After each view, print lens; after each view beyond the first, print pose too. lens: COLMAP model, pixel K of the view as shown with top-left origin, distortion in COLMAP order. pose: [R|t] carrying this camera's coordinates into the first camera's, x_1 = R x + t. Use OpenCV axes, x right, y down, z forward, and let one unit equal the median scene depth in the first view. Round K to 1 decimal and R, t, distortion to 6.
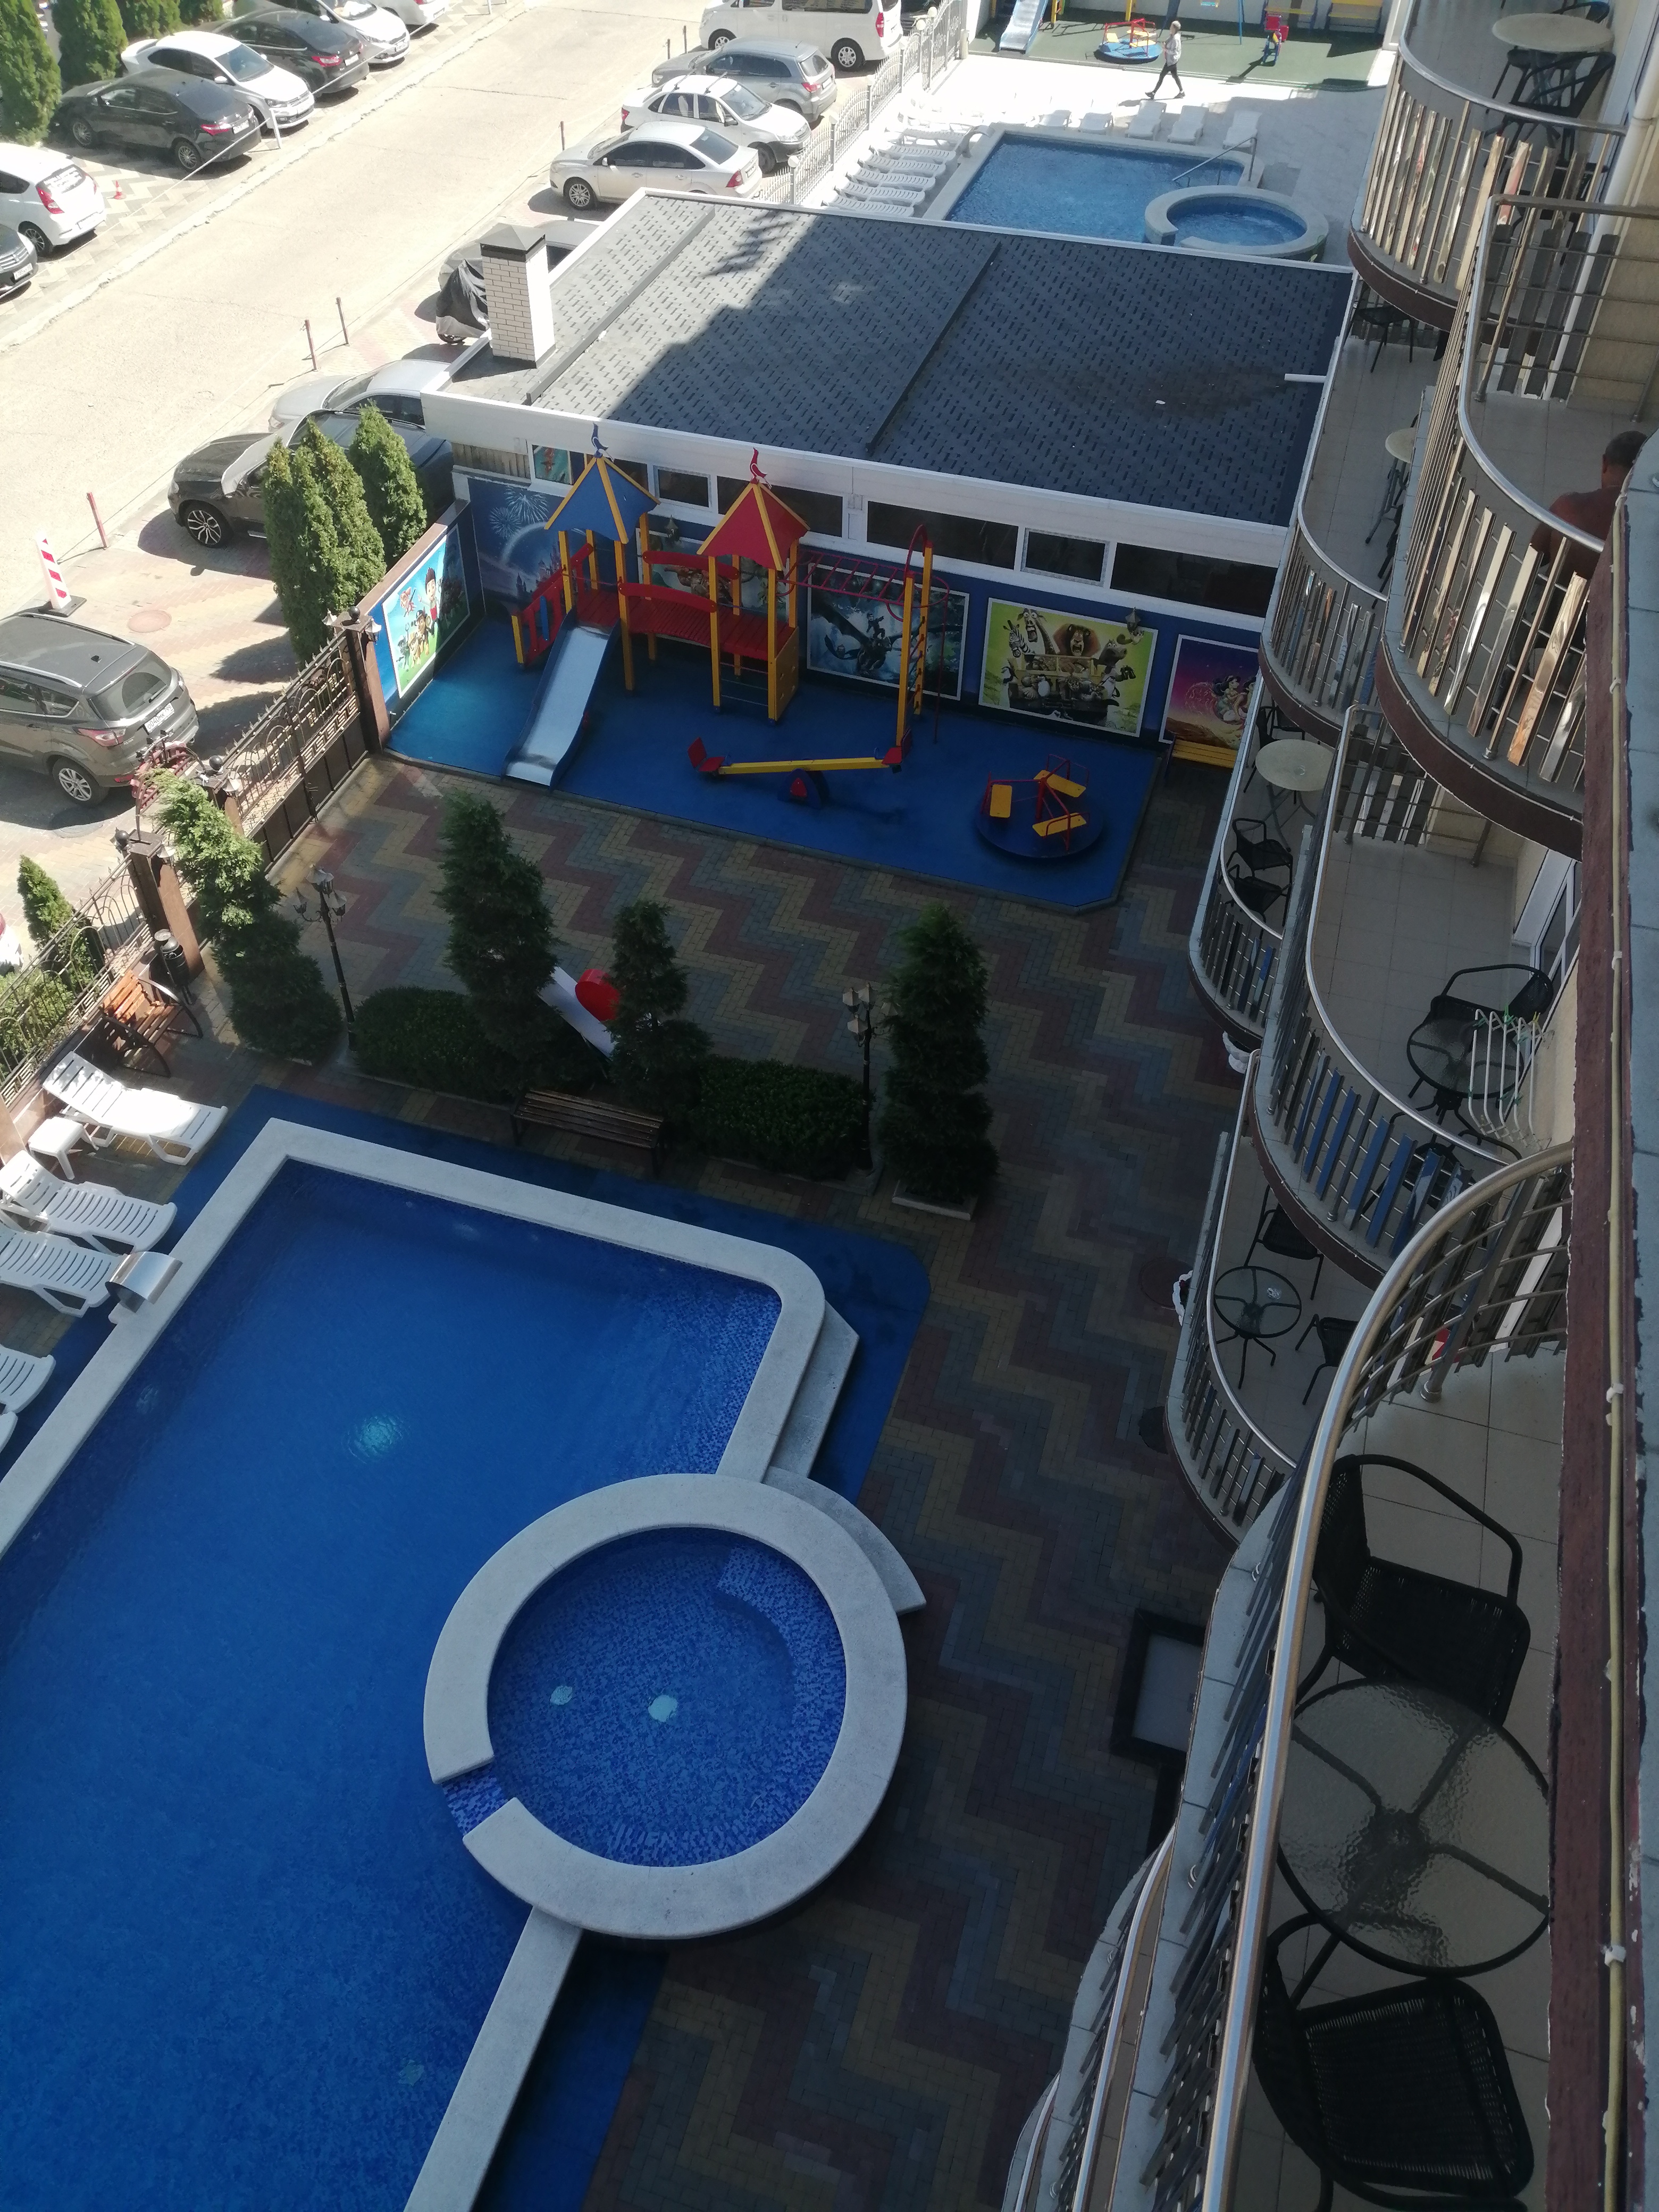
lens RADIAL K [[1725.3, 0, 827.2], [0, 1725.3, 1104.3], [0, 0, 1]] dist [0.005436, -0.002469]
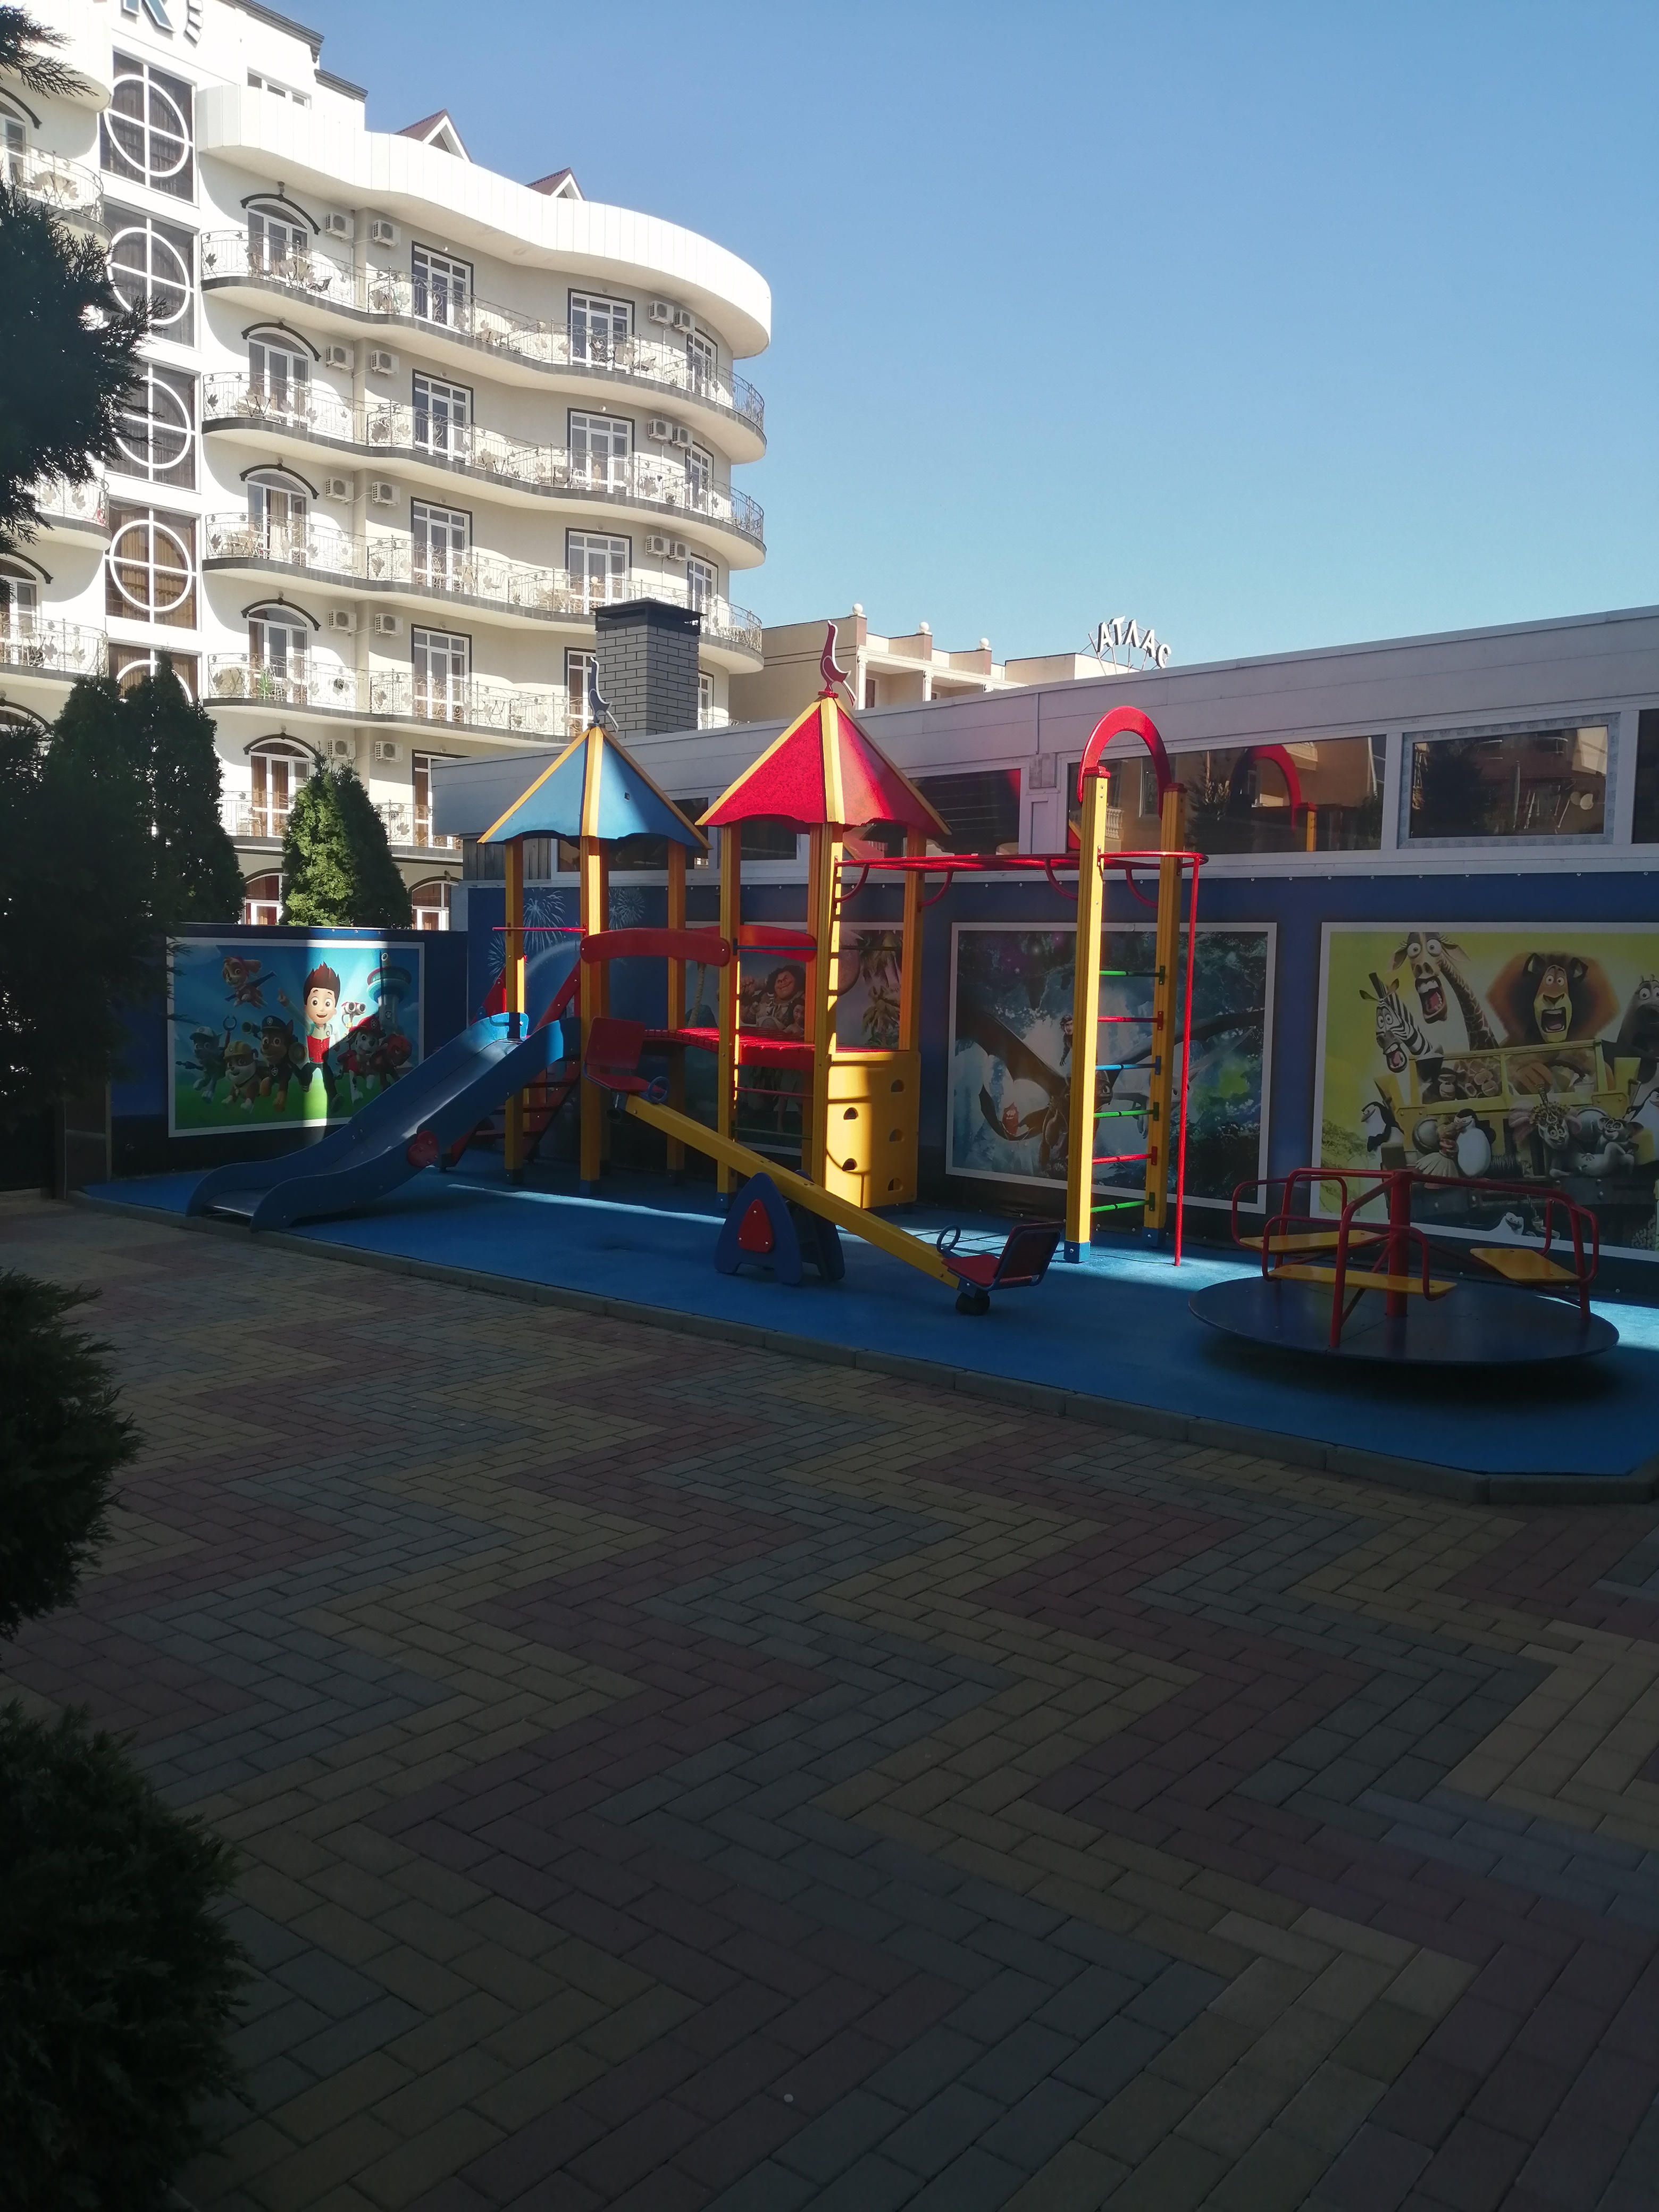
lens RADIAL K [[1725.3, 0, 821.9], [0, 1725.3, 1104.7], [0, 0, 1]] dist [0.005436, -0.002469]
pose [[0.924178, 0.022433, -0.381303, 0.138522], [-0.275752, 0.729952, -0.625404, 0.031328], [0.264303, 0.683130, 0.680792, 0.697071]]
